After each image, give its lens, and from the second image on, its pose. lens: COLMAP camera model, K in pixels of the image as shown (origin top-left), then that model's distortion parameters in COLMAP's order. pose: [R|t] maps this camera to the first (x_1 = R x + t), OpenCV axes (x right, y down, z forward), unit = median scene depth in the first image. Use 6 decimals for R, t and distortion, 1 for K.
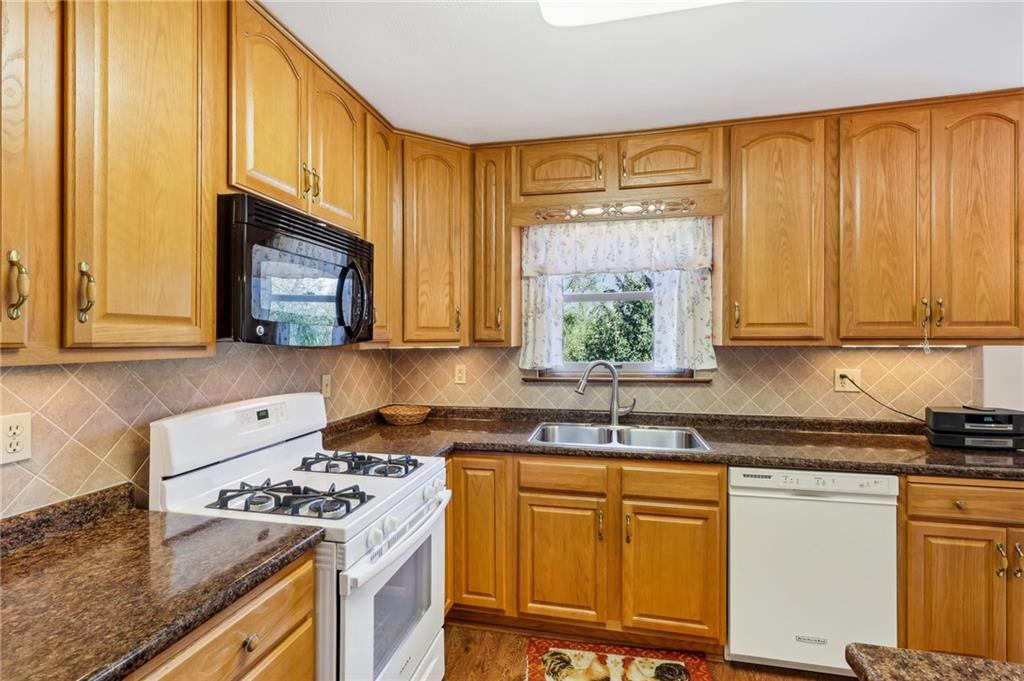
lens RADIAL K [[479.9, 0, 509.2], [0, 479.9, 332.3], [0, 0, 1]] dist [-0.002283, -0.000327]
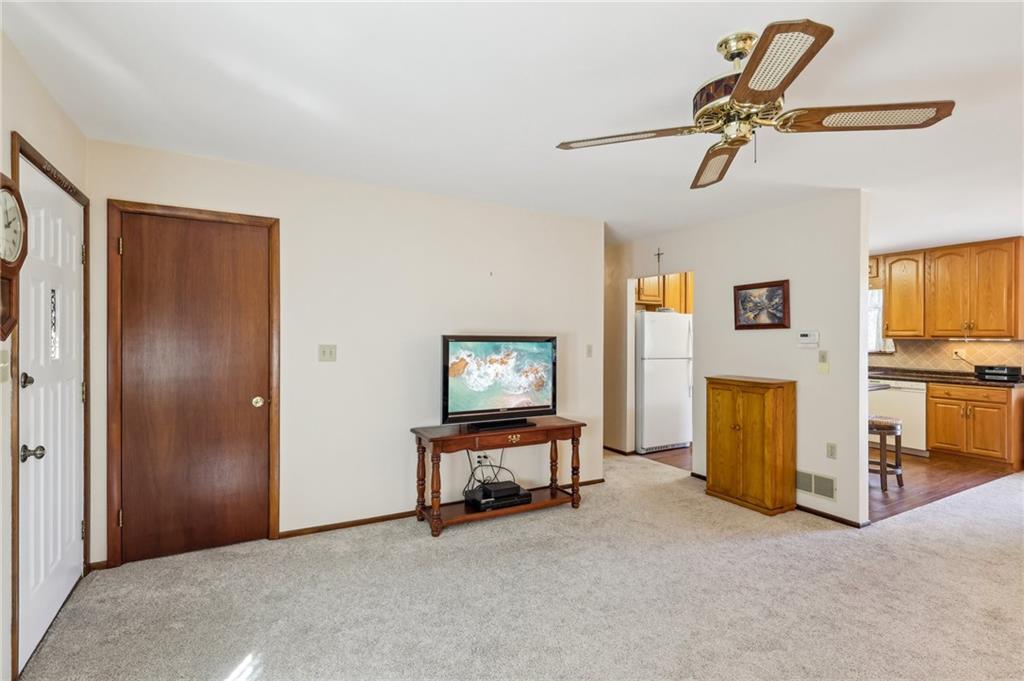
lens RADIAL K [[479.9, 0, 510.9], [0, 479.9, 336.3], [0, 0, 1]] dist [-0.002283, -0.000327]
pose [[0.680360, 0.006347, -0.732851, 1.092267], [0.002705, 0.999934, 0.011172, -0.022662], [0.732873, -0.009583, 0.680298, -2.552033]]
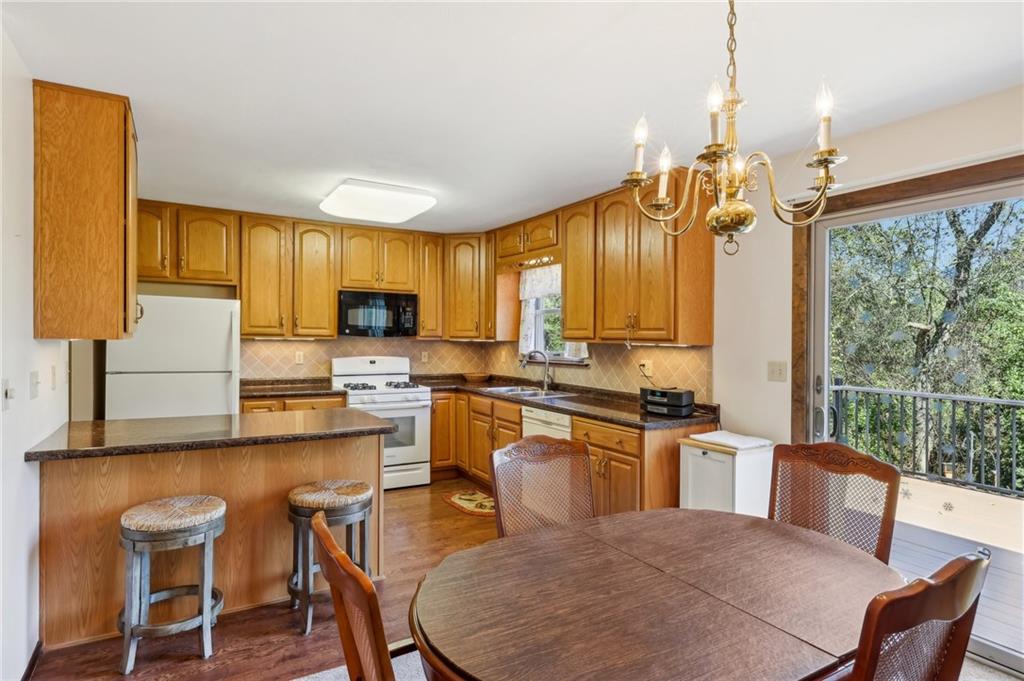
lens RADIAL K [[551.8, 0, 508.8], [0, 551.8, 340.4], [0, 0, 1]] dist [-0.000276, -0.000007]
pose [[0.700526, 0.019068, -0.713372, 1.873799], [-0.007405, 0.999783, 0.019452, -0.014697], [0.713588, -0.008344, 0.700516, -0.527760]]
